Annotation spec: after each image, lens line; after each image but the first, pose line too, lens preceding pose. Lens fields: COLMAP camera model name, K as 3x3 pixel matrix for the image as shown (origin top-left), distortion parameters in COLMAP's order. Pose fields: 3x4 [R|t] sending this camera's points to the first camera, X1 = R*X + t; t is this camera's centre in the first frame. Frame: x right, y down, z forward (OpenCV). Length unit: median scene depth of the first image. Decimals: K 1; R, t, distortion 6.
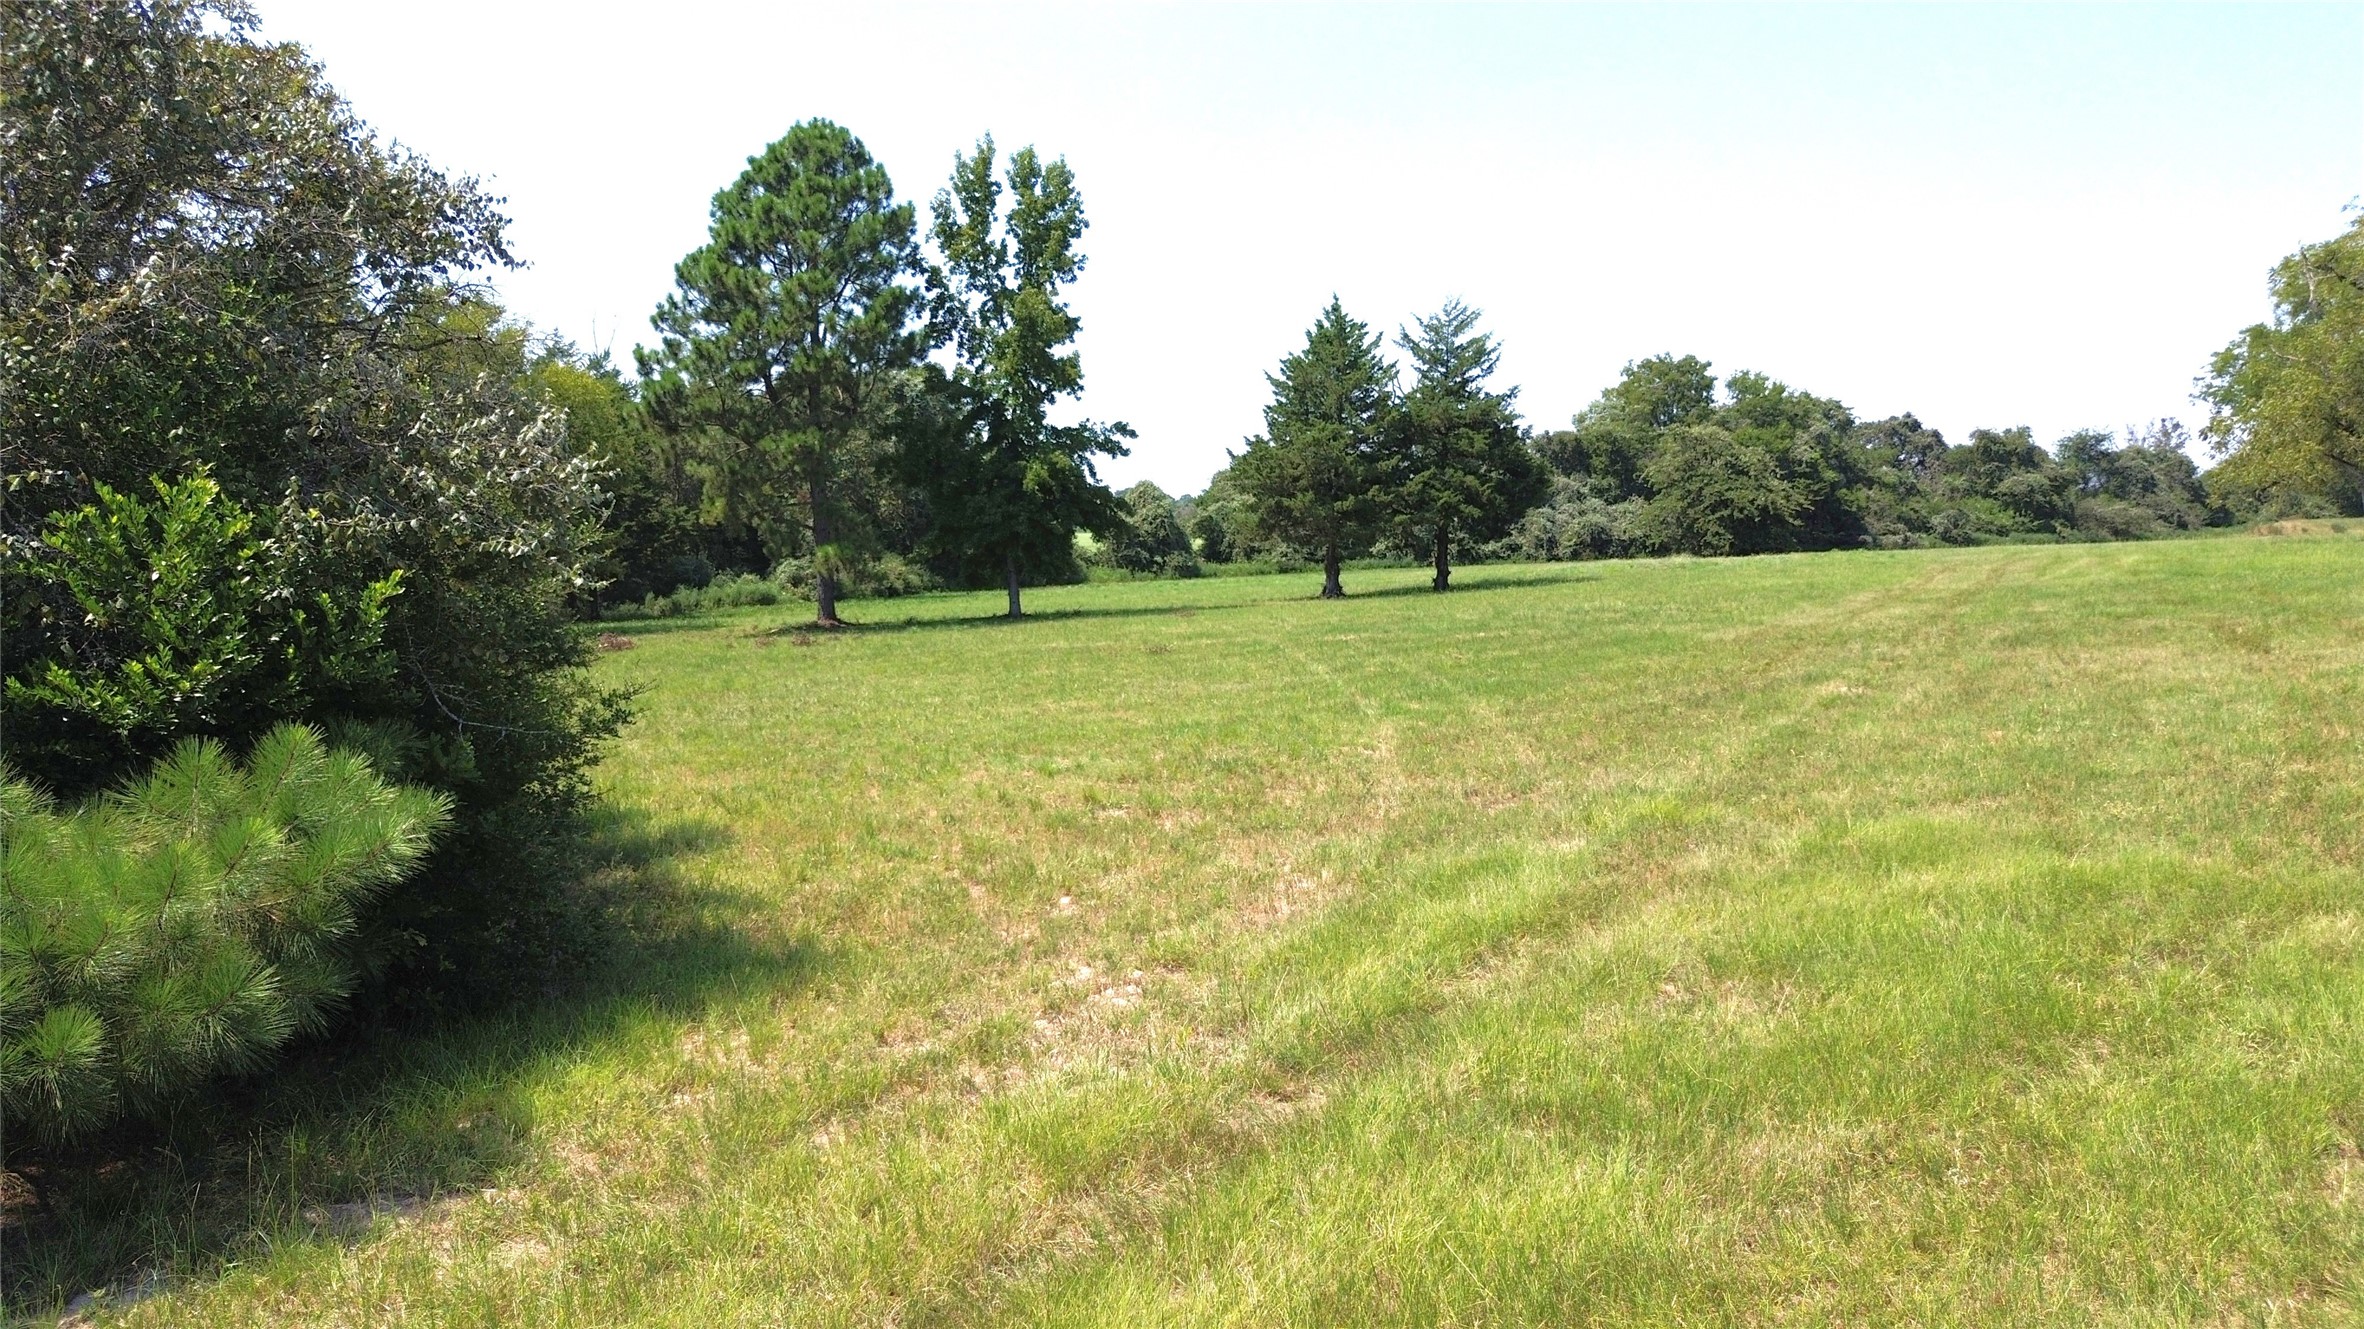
lens RADIAL K [[1638.4, 0, 1182.0], [0, 1638.4, 664.5], [0, 0, 1]] dist [0.002764, -0.019532]
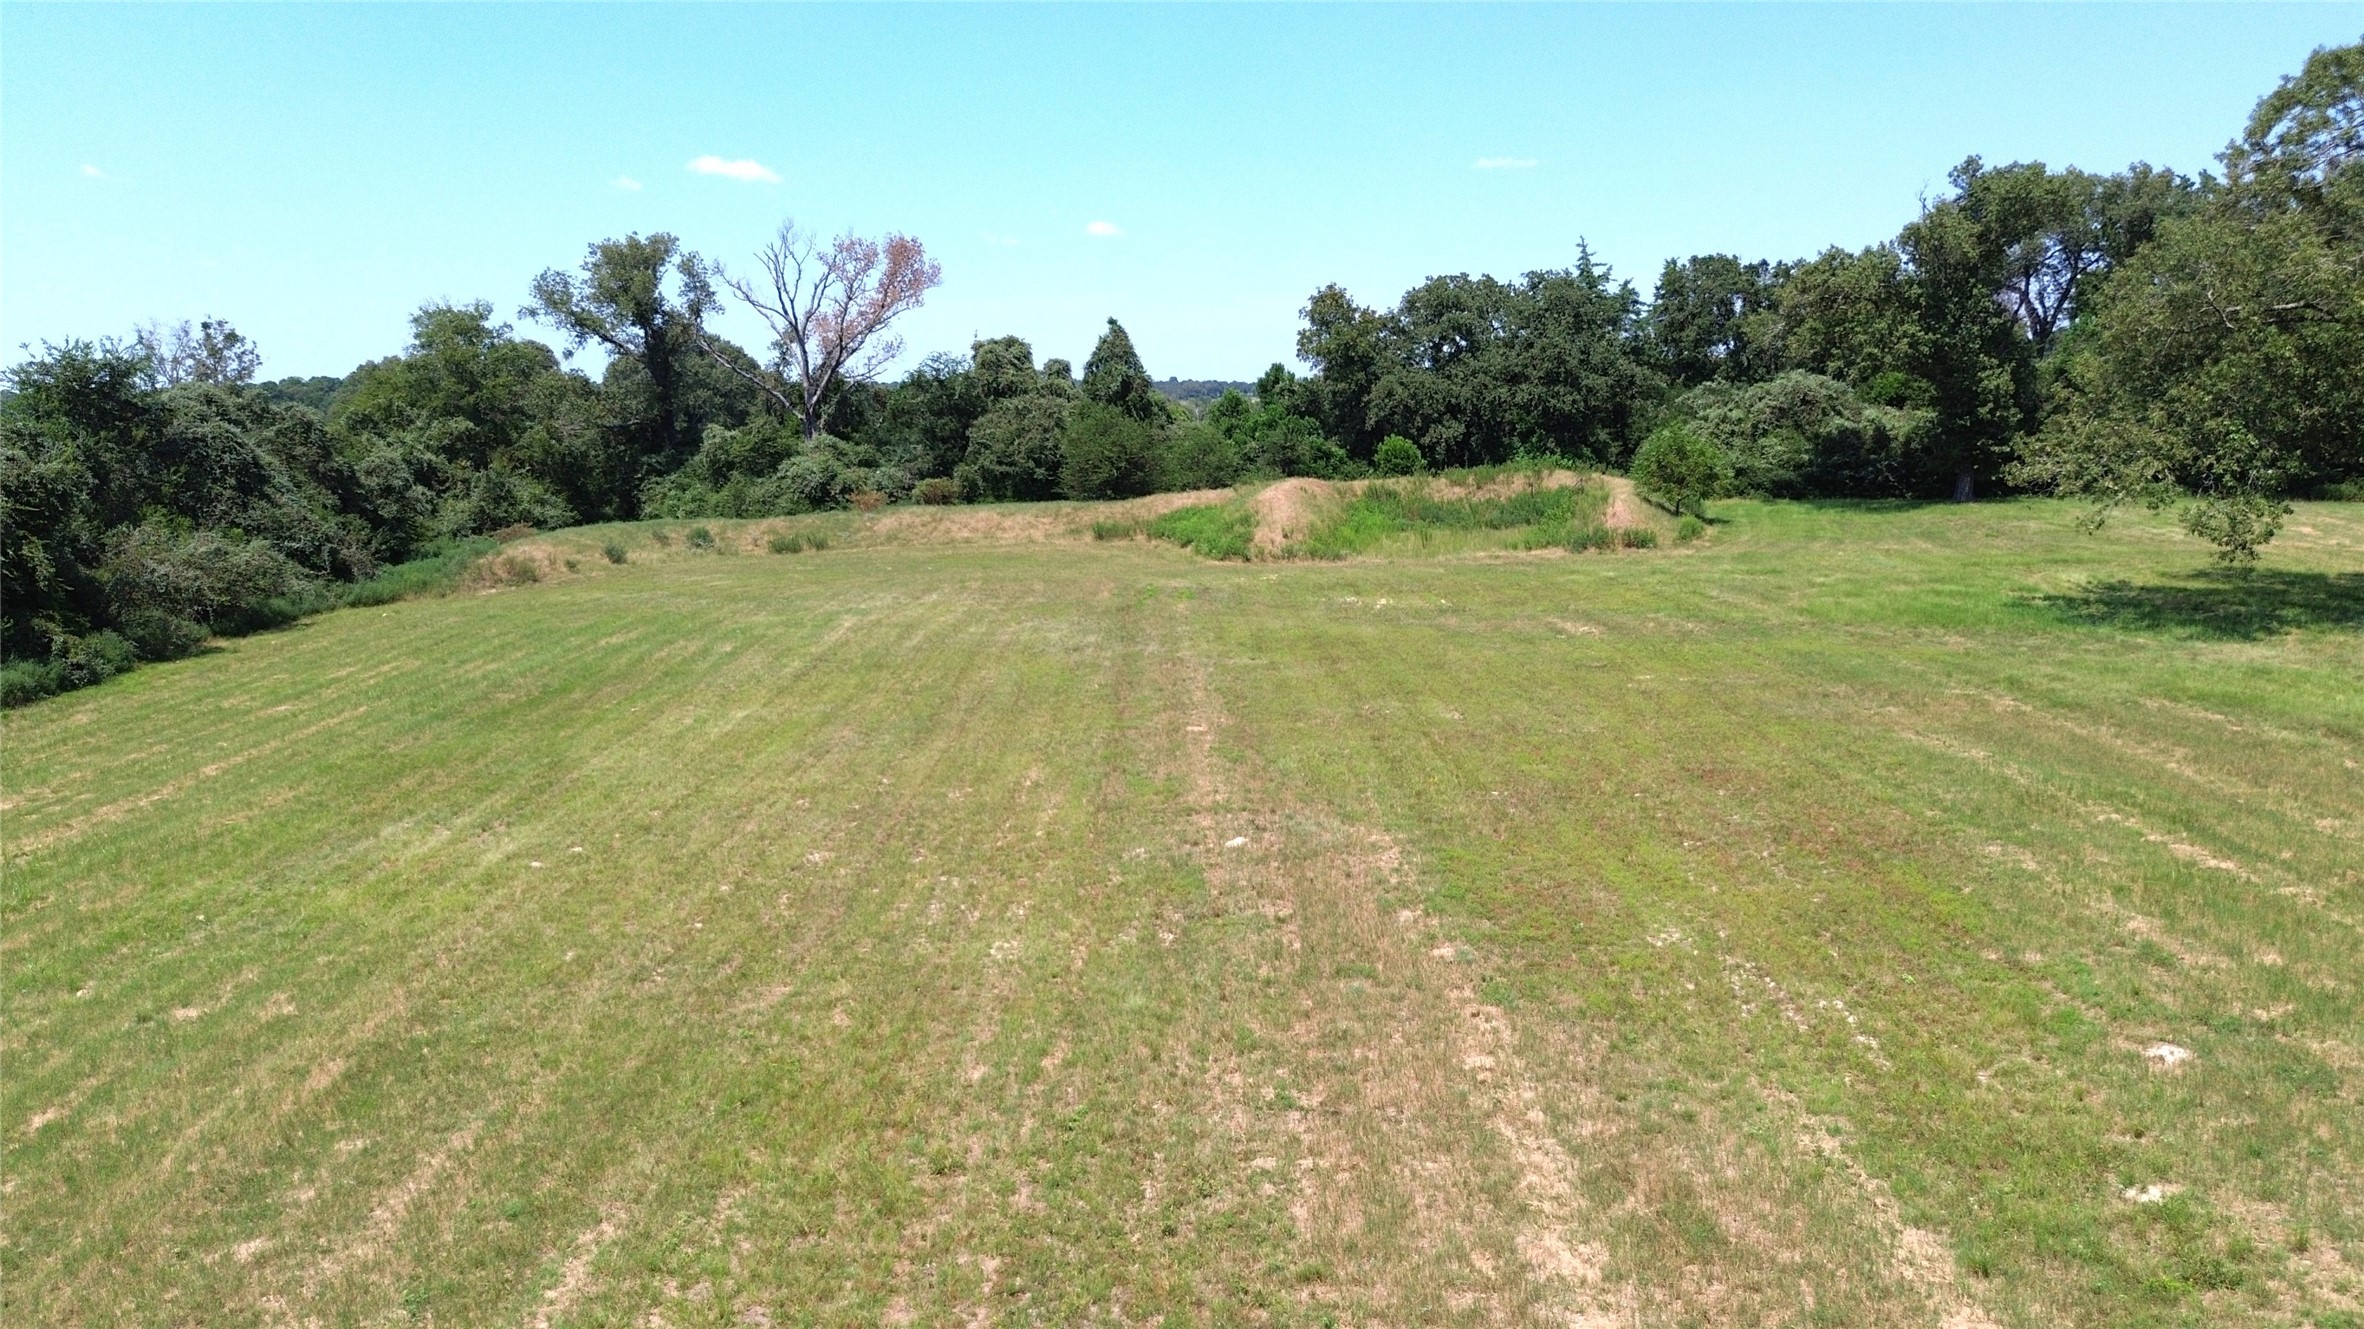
lens RADIAL K [[1638.4, 0, 1182.0], [0, 1638.4, 664.5], [0, 0, 1]] dist [0.002764, -0.019532]
pose [[0.436296, -0.136184, 0.889438, 0.313972], [0.085199, 0.990292, 0.109834, -0.088758], [-0.895761, 0.027859, 0.443663, 0.599827]]
